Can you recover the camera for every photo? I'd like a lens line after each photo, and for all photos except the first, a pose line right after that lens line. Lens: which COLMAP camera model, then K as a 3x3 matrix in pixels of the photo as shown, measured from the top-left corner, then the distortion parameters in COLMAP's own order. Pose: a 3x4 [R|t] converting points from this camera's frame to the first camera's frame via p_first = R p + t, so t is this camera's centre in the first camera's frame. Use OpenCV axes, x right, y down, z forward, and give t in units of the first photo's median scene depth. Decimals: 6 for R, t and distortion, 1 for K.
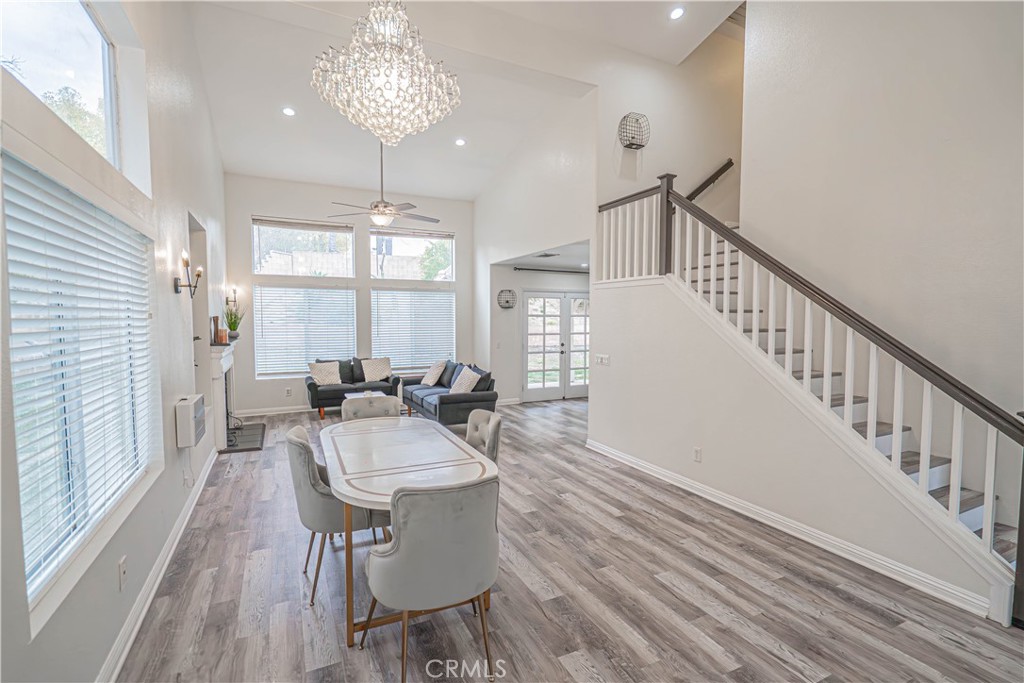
lens RADIAL K [[462.1, 0, 513.6], [0, 462.1, 358.2], [0, 0, 1]] dist [-0.004751, 0.002824]
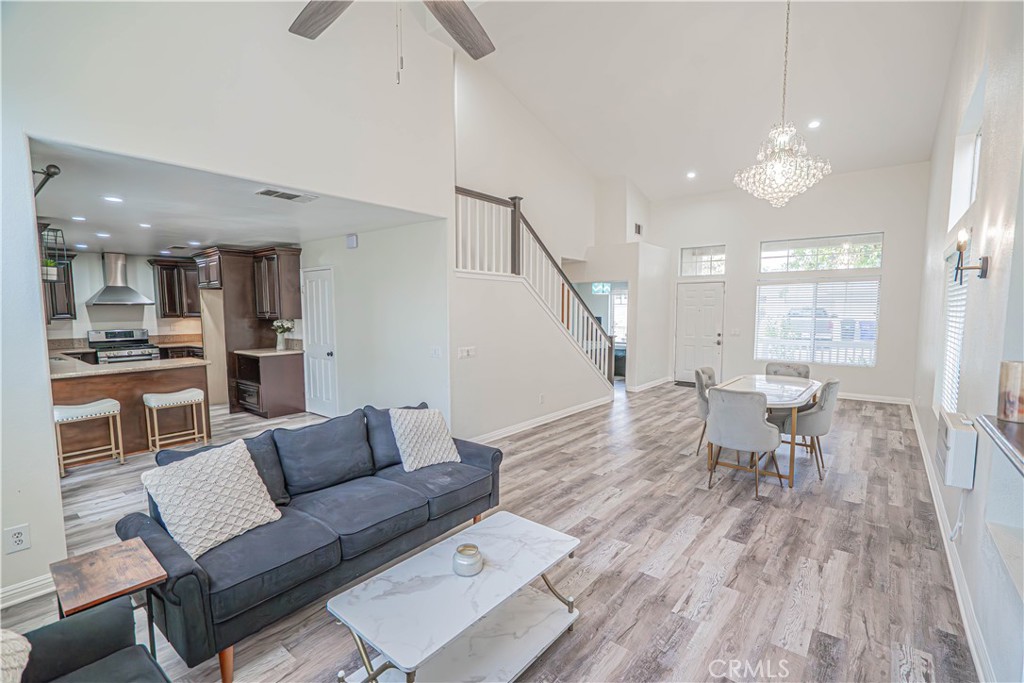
lens RADIAL K [[462.1, 0, 517.7], [0, 462.1, 352.7], [0, 0, 1]] dist [-0.004751, 0.002824]
pose [[-0.423304, -0.089605, 0.901546, -0.847526], [0.078124, 0.987780, 0.134858, -0.138354], [-0.902613, 0.127518, -0.411131, 1.537586]]
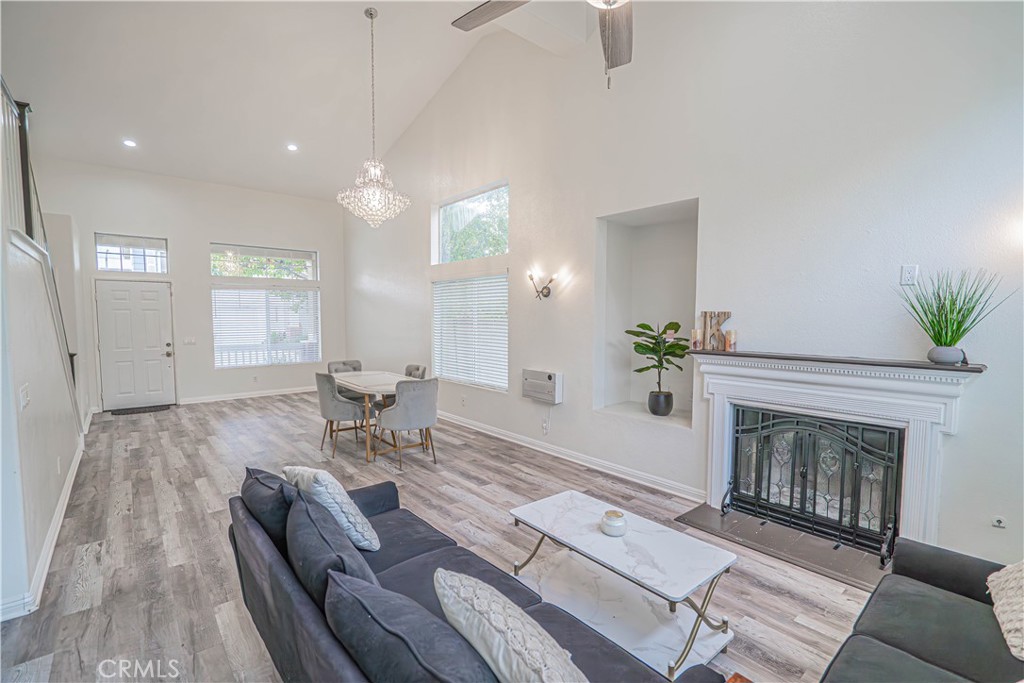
lens RADIAL K [[462.1, 0, 517.2], [0, 462.1, 351.1], [0, 0, 1]] dist [-0.004751, 0.002824]
pose [[-0.969126, 0.014636, -0.246129, -0.221225], [-0.025819, 0.986725, 0.160336, -0.158831], [0.245209, 0.161740, -0.955883, 1.860378]]
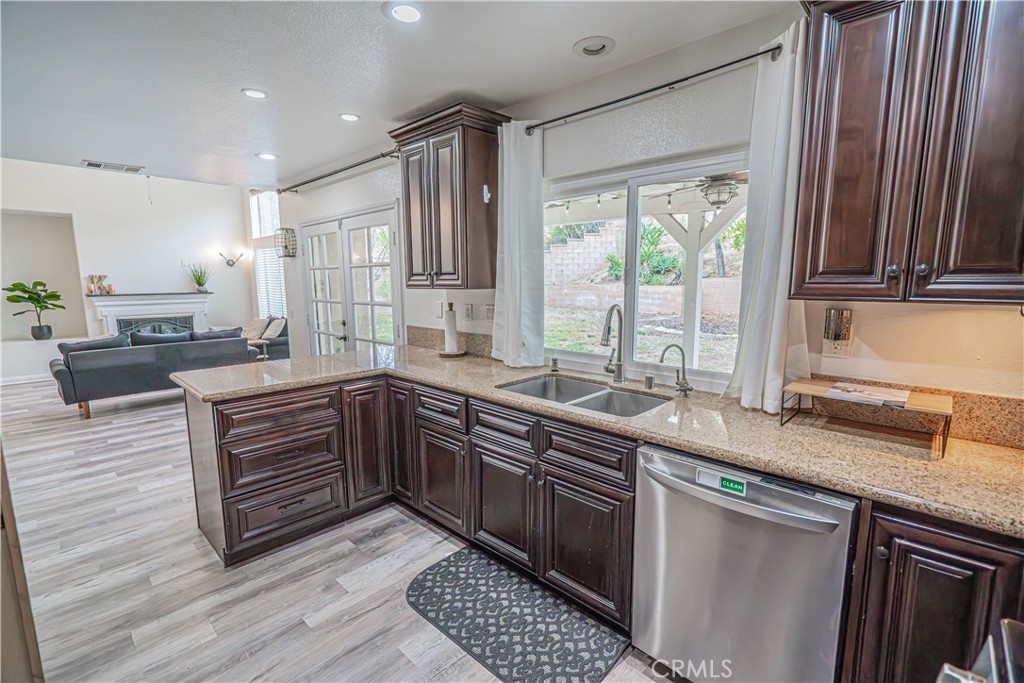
lens RADIAL K [[462.1, 0, 516.6], [0, 462.1, 344.9], [0, 0, 1]] dist [-0.004751, 0.002824]
pose [[0.348047, 0.128087, -0.928685, 1.285174], [-0.073758, 0.991293, 0.109079, -0.148644], [0.934571, 0.030534, 0.354464, 1.971327]]
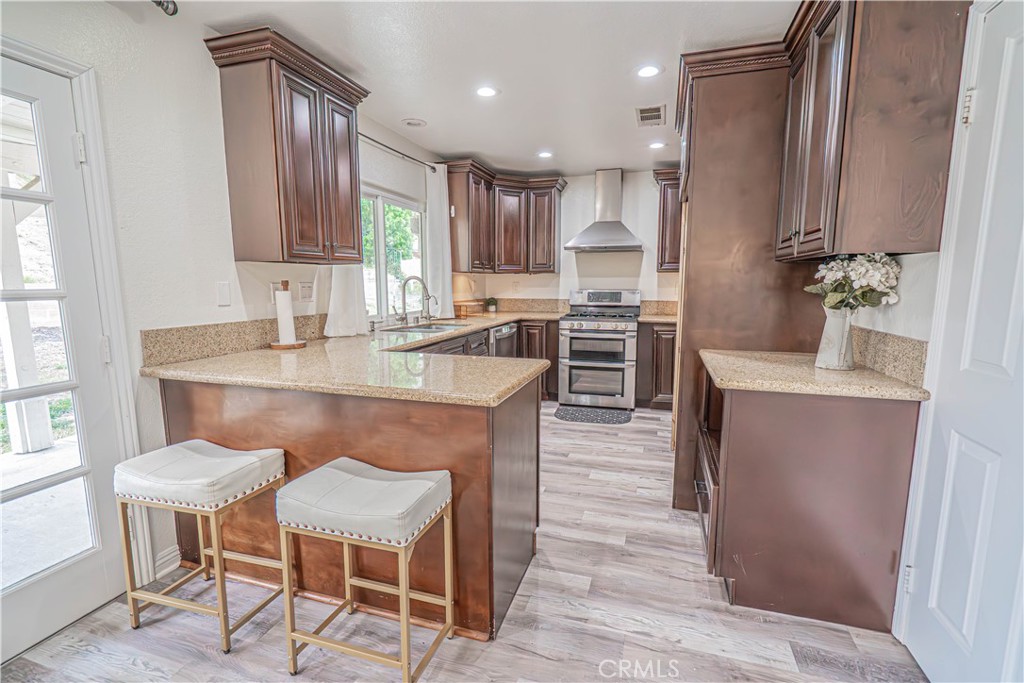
lens RADIAL K [[462.1, 0, 514.8], [0, 462.1, 343.0], [0, 0, 1]] dist [-0.004751, 0.002824]
pose [[0.689263, -0.100725, 0.717475, 0.363789], [0.064070, 0.994883, 0.078120, -0.077862], [-0.721672, -0.007876, 0.692190, 1.530684]]
